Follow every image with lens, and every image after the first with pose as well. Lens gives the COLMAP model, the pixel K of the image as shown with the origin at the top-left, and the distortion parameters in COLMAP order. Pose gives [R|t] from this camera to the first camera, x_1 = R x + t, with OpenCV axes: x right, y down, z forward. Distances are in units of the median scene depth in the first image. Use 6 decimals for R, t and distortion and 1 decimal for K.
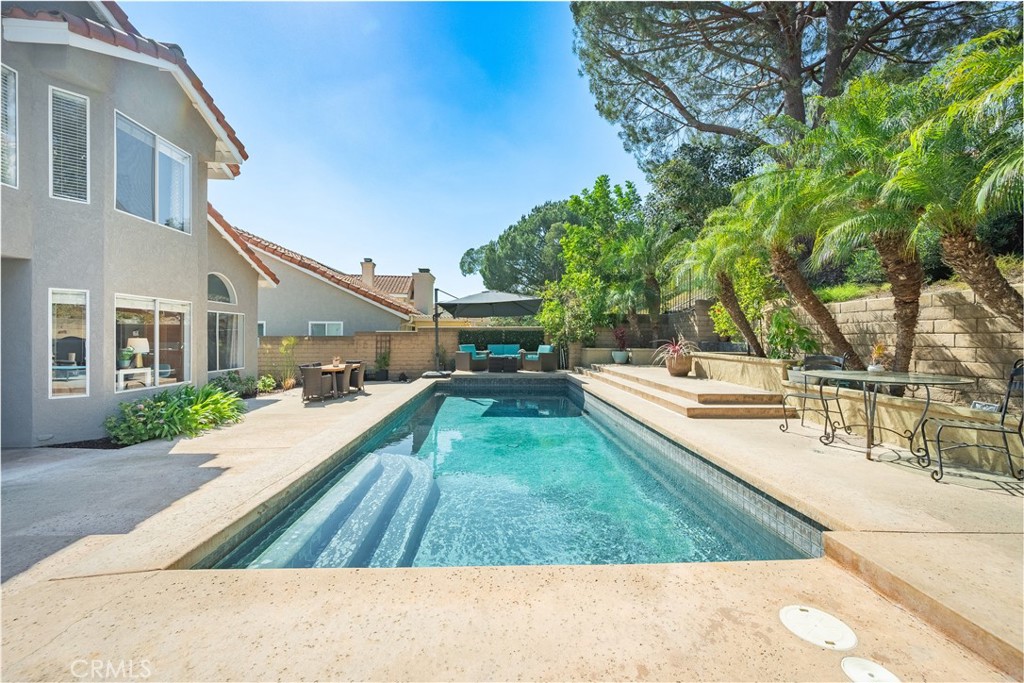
lens RADIAL K [[399.5, 0, 512.0], [0, 399.5, 341.5], [0, 0, 1]] dist [-0.000674, -0.000085]
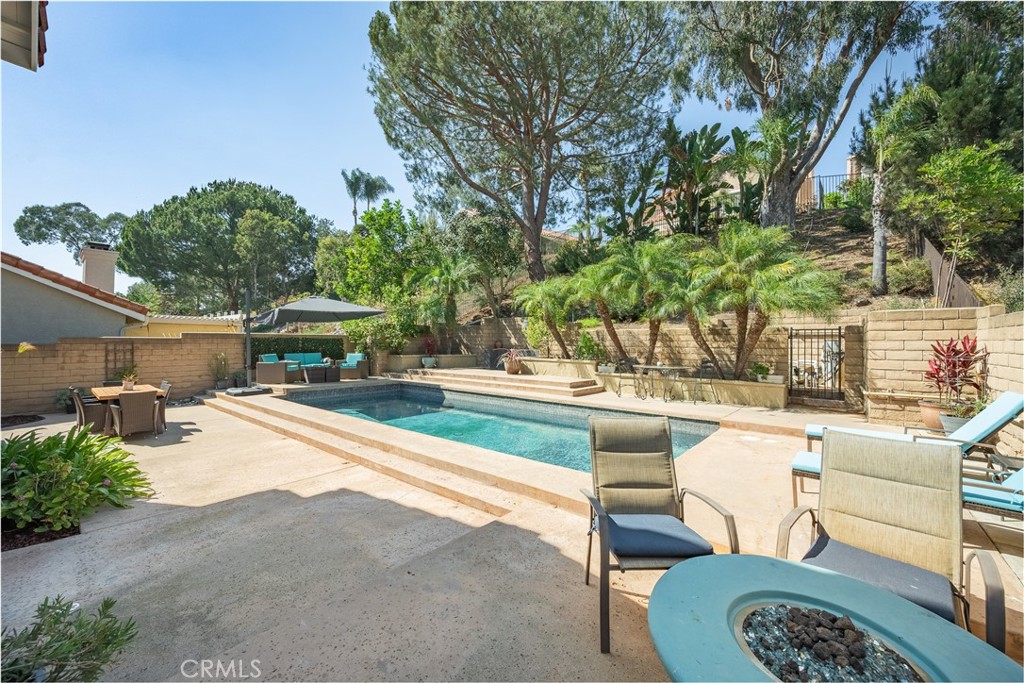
lens RADIAL K [[399.5, 0, 512.0], [0, 399.5, 341.5], [0, 0, 1]] dist [-0.000674, -0.000085]
pose [[0.676319, 0.004696, 0.736594, -0.381002], [0.001761, 0.999967, -0.007992, -0.011442], [-0.736607, 0.006702, 0.676288, 0.020228]]
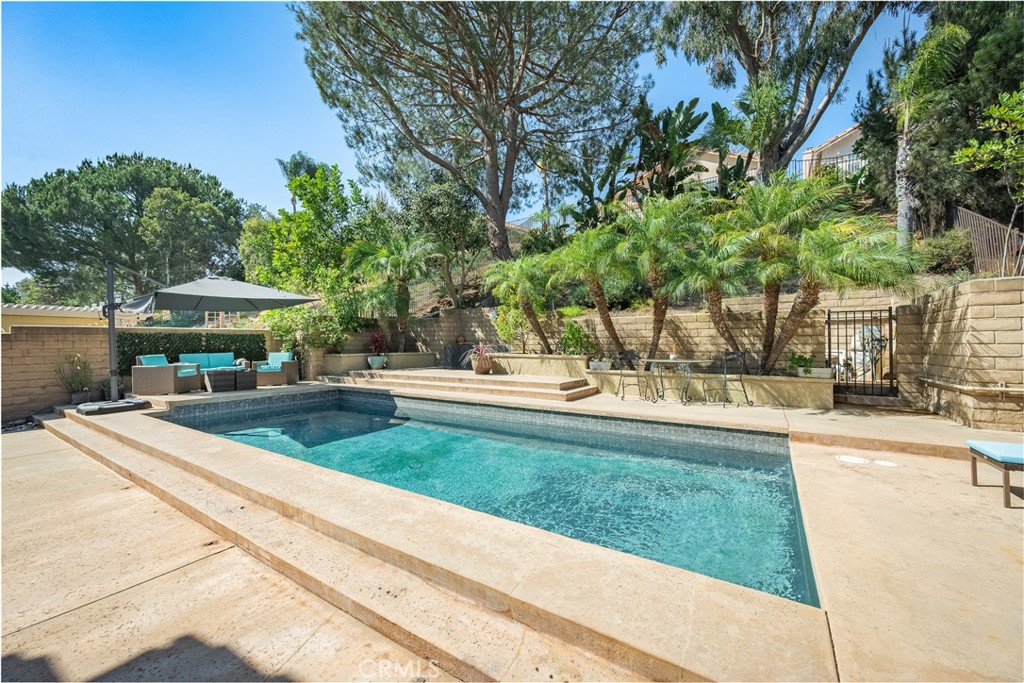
lens RADIAL K [[399.5, 0, 512.0], [0, 399.5, 341.5], [0, 0, 1]] dist [-0.000674, -0.000085]
pose [[0.589010, -0.004552, 0.808113, -0.280368], [0.016367, 0.999846, -0.006297, -0.000105], [-0.807960, 0.016936, 0.588994, 0.145971]]
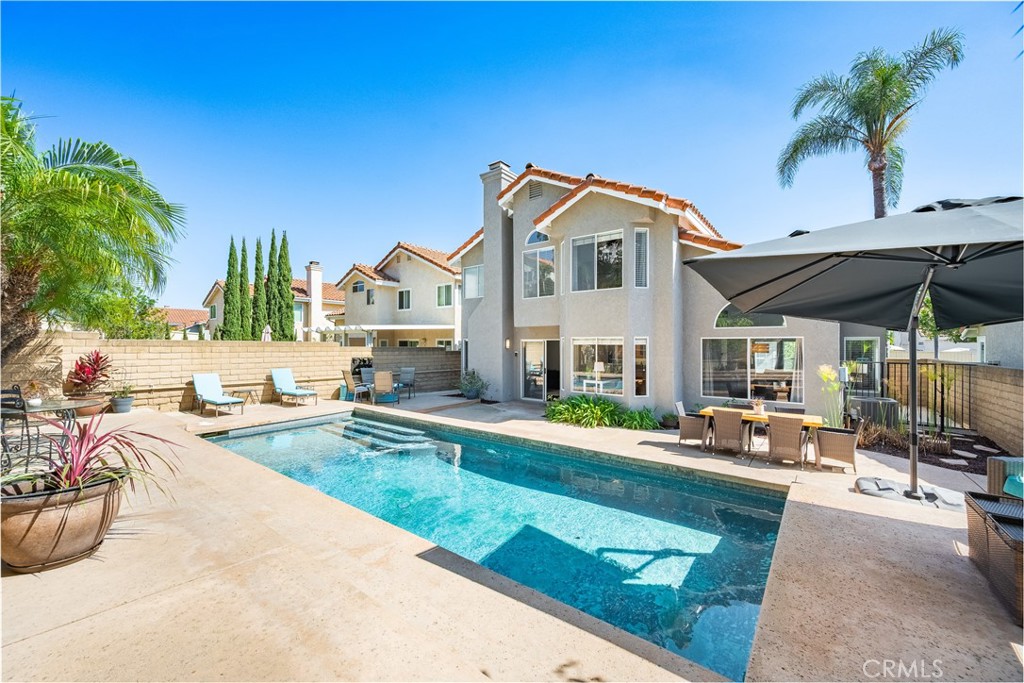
lens RADIAL K [[399.5, 0, 512.0], [0, 399.5, 341.5], [0, 0, 1]] dist [-0.000674, -0.000085]
pose [[-0.651769, -0.006762, -0.758388, 0.248772], [-0.012867, 0.999915, 0.002143, -0.043466], [0.758308, 0.011155, -0.651800, 0.848854]]
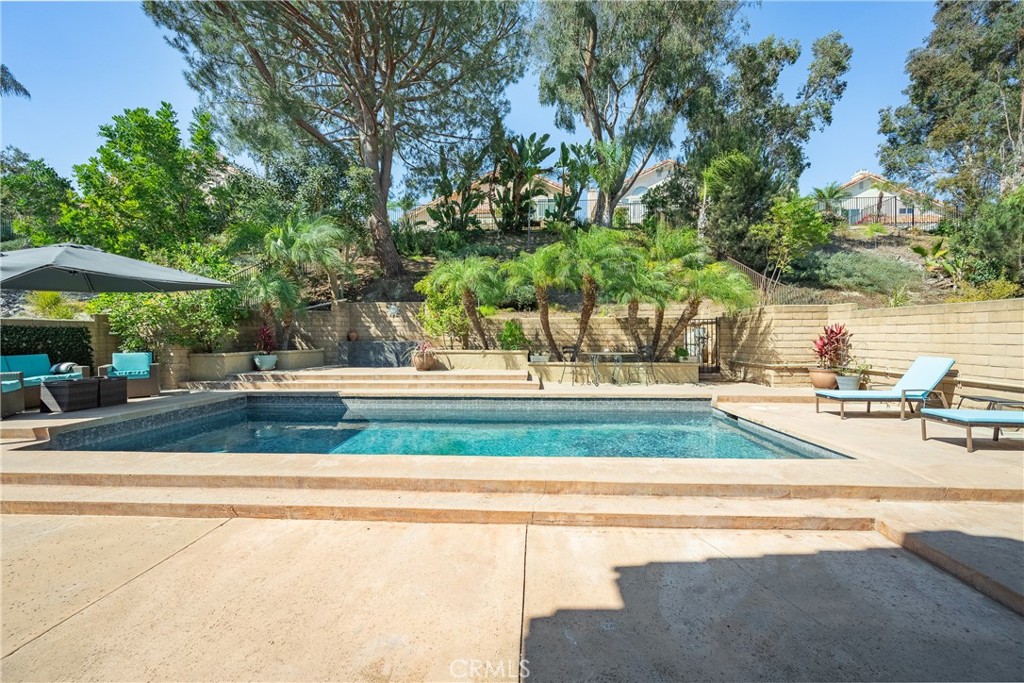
lens RADIAL K [[399.5, 0, 512.0], [0, 399.5, 341.5], [0, 0, 1]] dist [-0.000674, -0.000085]
pose [[0.101959, -0.016851, 0.994646, -0.429192], [0.014152, 0.999780, 0.015487, -0.008081], [-0.994688, 0.012497, 0.102175, 0.370904]]
